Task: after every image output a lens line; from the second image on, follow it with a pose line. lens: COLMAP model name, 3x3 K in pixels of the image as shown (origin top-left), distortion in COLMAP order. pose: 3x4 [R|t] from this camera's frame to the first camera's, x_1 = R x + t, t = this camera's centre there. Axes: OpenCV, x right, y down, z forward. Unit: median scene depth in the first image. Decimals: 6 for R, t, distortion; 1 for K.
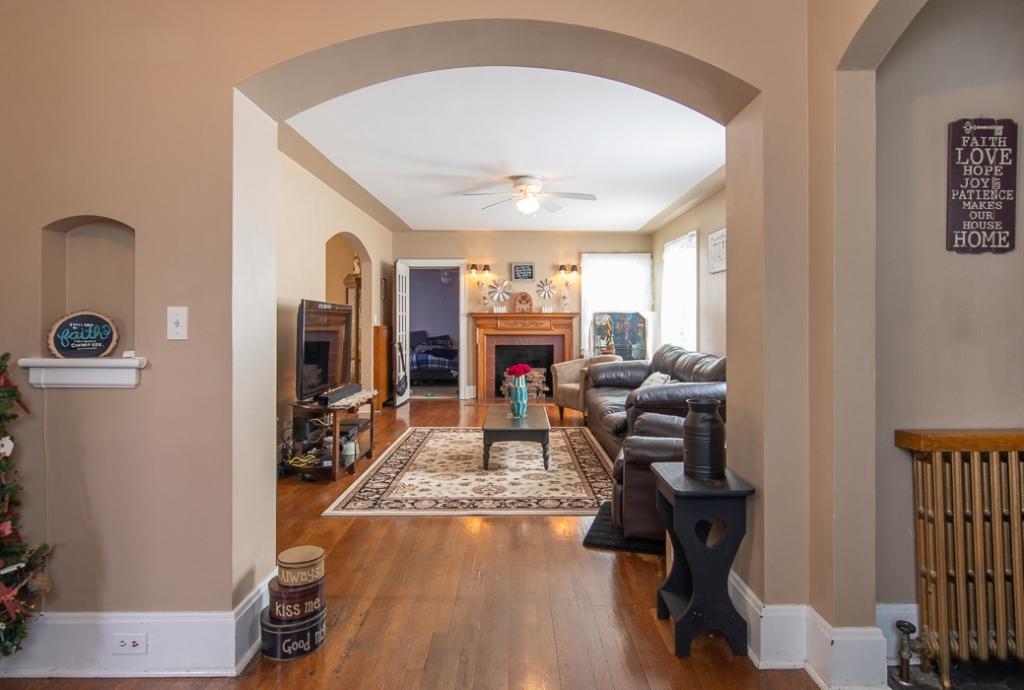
lens RADIAL K [[587.4, 0, 540.9], [0, 587.4, 325.0], [0, 0, 1]] dist [0.000613, 0.004254]
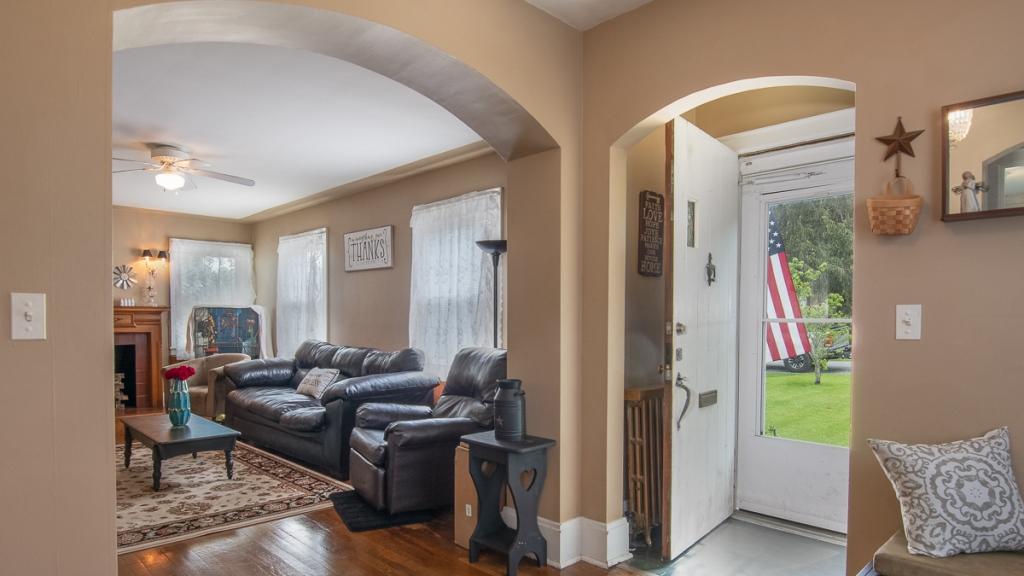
lens RADIAL K [[600.6, 0, 507.5], [0, 600.6, 337.8], [0, 0, 1]] dist [-0.001165, 0.000570]
pose [[0.738570, -0.018560, 0.673921, -0.342938], [-0.000095, 0.999618, 0.027634, 0.001000], [-0.674177, -0.020474, 0.738286, 0.026881]]
